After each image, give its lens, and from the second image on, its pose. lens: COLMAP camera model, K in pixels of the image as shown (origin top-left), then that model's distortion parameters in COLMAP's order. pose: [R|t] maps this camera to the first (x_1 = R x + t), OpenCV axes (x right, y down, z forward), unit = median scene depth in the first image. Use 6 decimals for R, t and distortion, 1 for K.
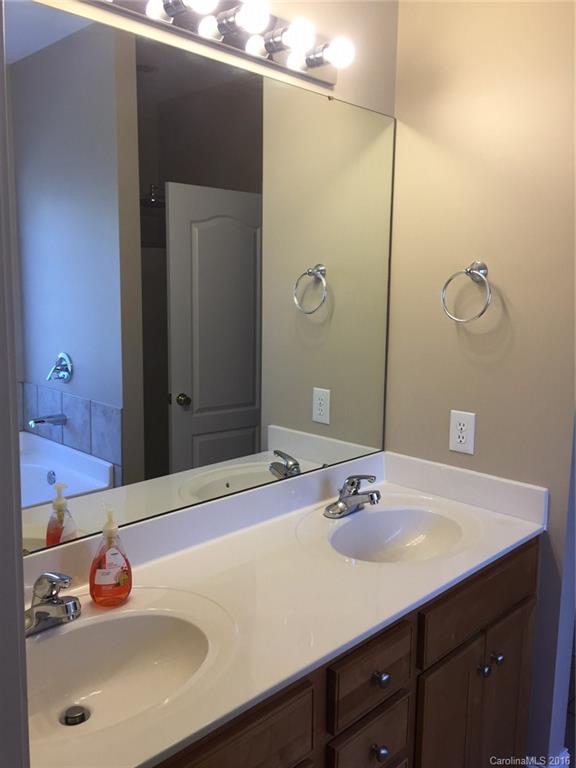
lens RADIAL K [[660.4, 0, 288.0], [0, 660.4, 384.0], [0, 0, 1]] dist [0.100126, -0.137830]
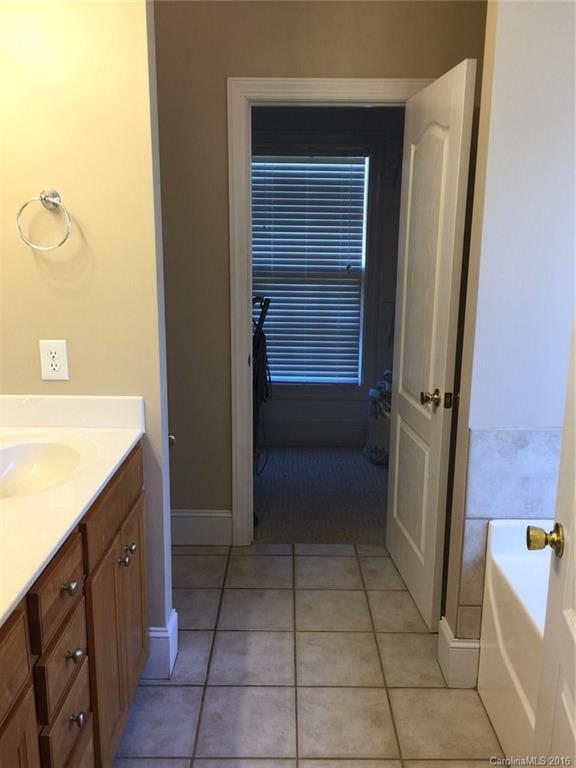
lens RADIAL K [[660.4, 0, 288.0], [0, 660.4, 384.0], [0, 0, 1]] dist [0.100126, -0.137830]
pose [[0.725808, -0.164675, 0.667896, -0.179948], [0.107325, 0.986142, 0.126510, 0.018136], [-0.679474, -0.020140, 0.733423, -0.000027]]
